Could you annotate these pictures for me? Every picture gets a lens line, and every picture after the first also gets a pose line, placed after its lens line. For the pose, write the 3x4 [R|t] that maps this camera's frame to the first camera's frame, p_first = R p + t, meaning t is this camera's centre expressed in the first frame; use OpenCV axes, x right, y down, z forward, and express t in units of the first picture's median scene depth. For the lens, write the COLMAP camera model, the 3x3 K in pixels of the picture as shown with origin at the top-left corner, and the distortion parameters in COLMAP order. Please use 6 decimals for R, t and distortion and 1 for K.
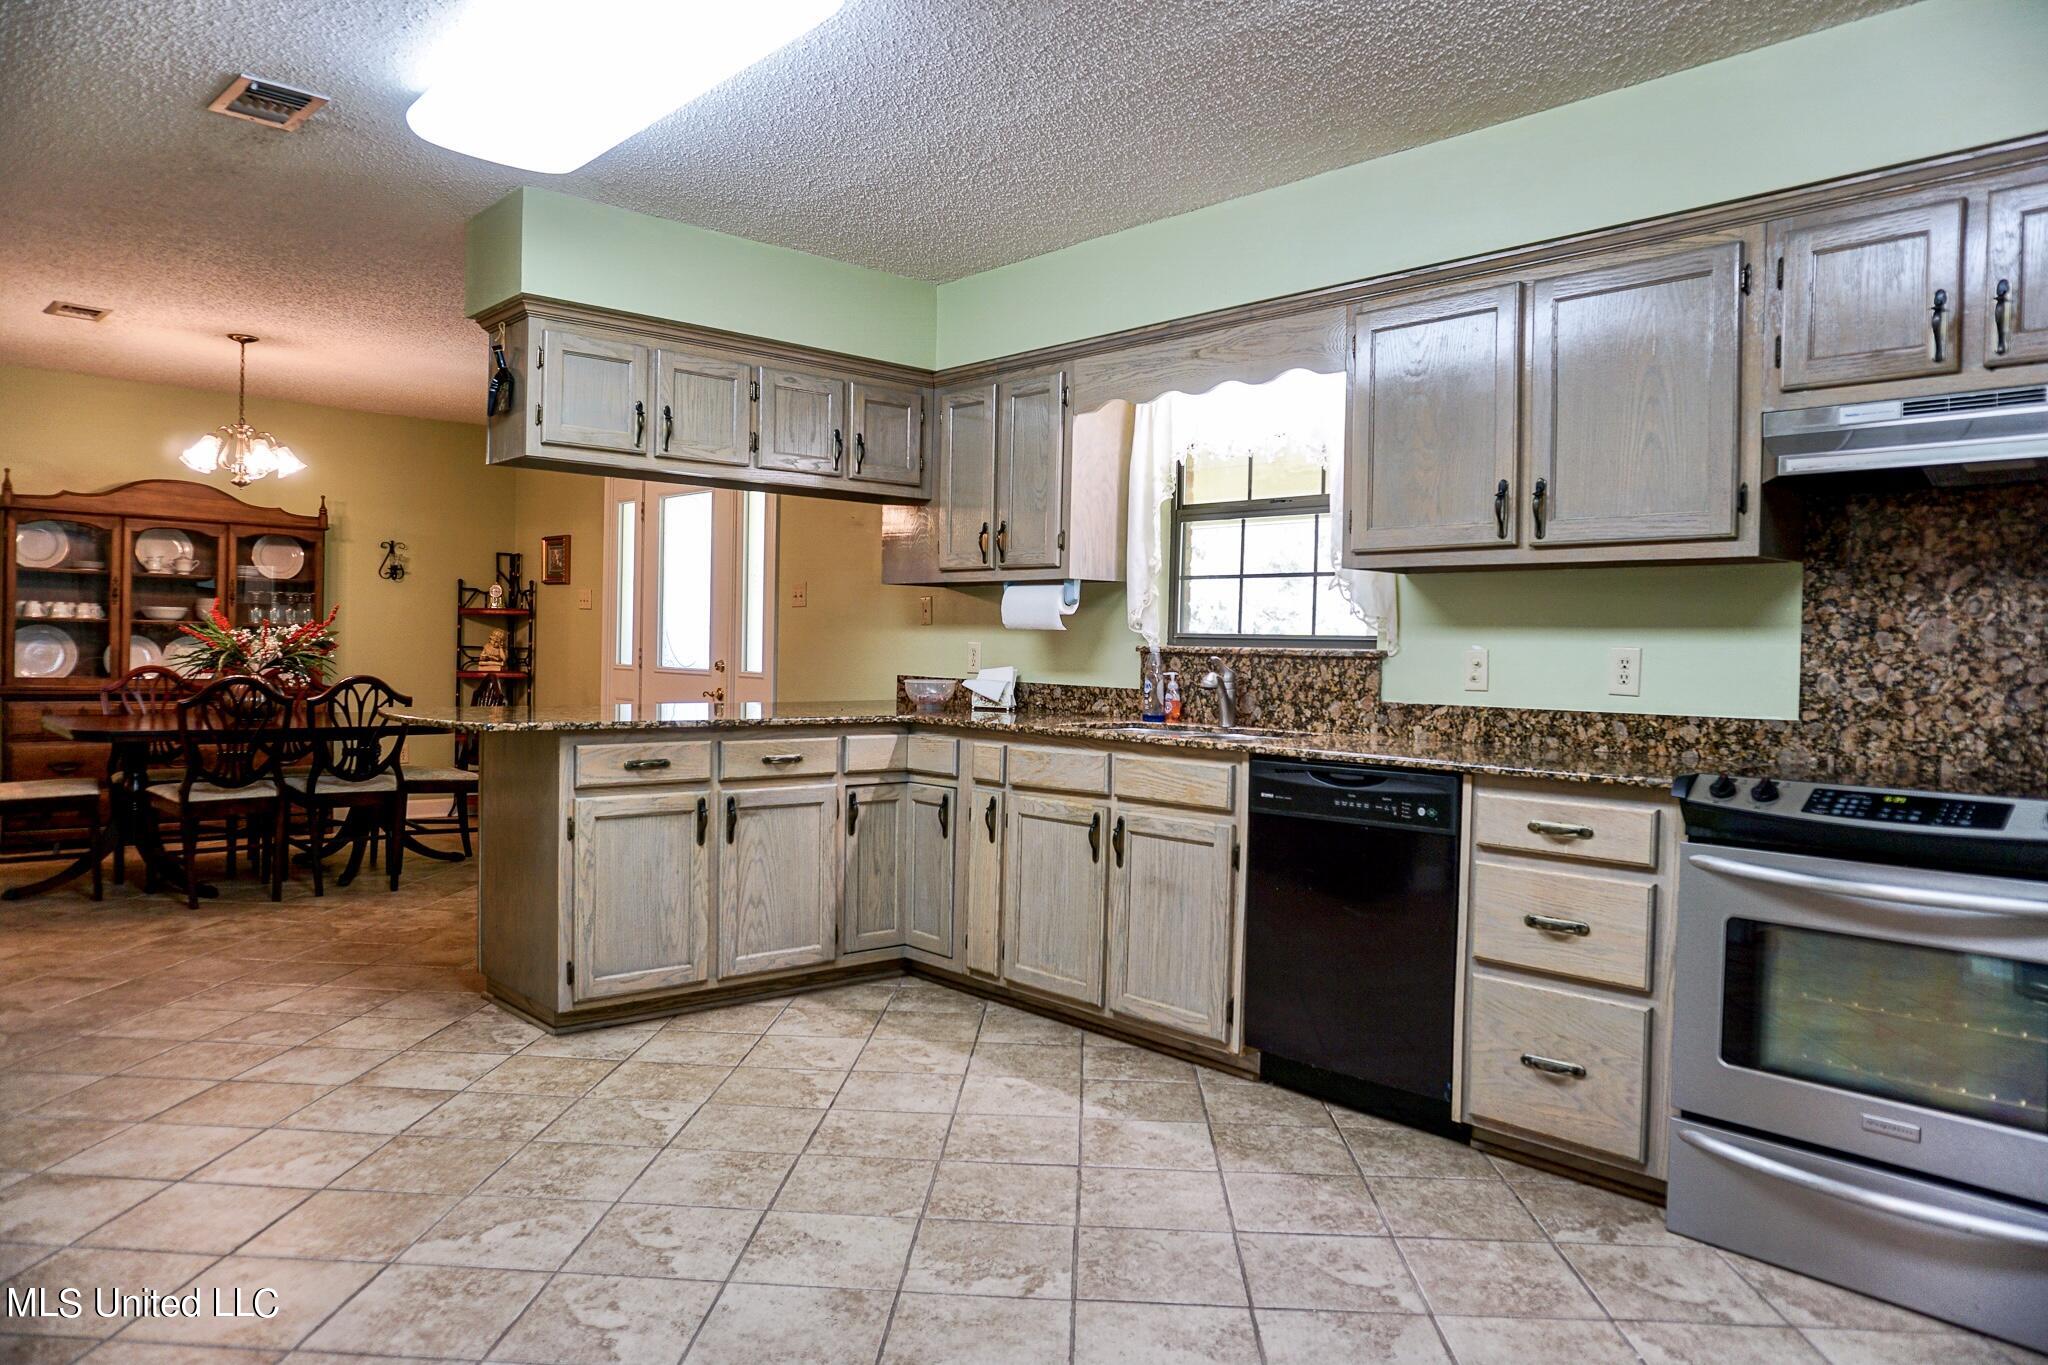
lens RADIAL K [[1383.8, 0, 1015.1], [0, 1383.8, 671.8], [0, 0, 1]] dist [-0.023260, 0.018113]
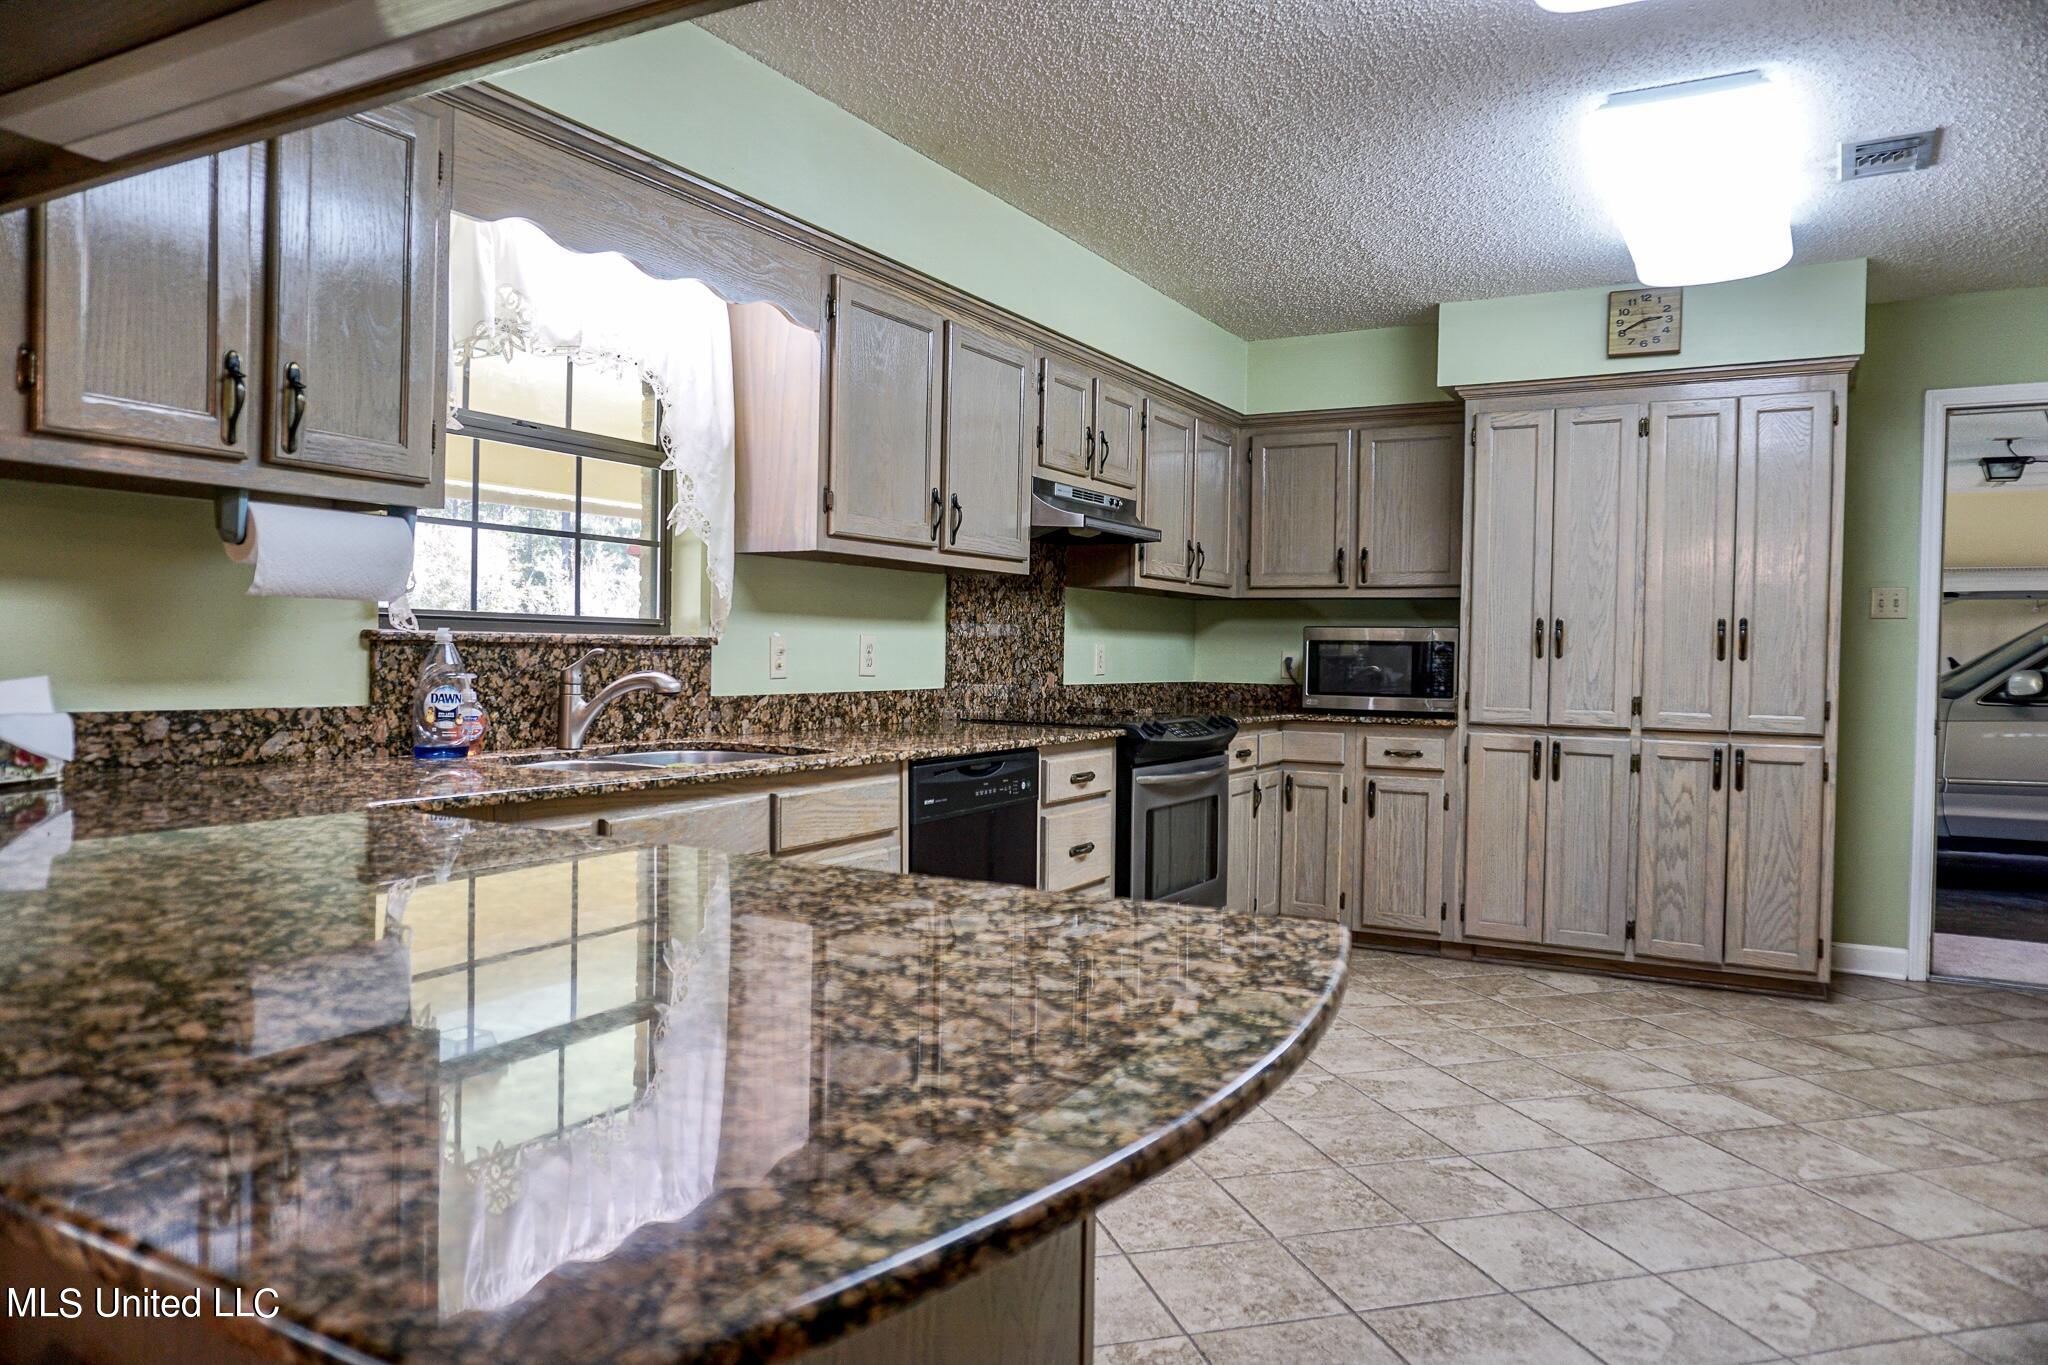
lens RADIAL K [[1383.8, 0, 1015.4], [0, 1383.8, 684.0], [0, 0, 1]] dist [-0.023260, 0.018113]
pose [[-0.325768, -0.050682, 0.944090, -0.688217], [-0.008571, 0.998679, 0.050655, -0.035580], [-0.945411, 0.008410, -0.325772, 1.218391]]
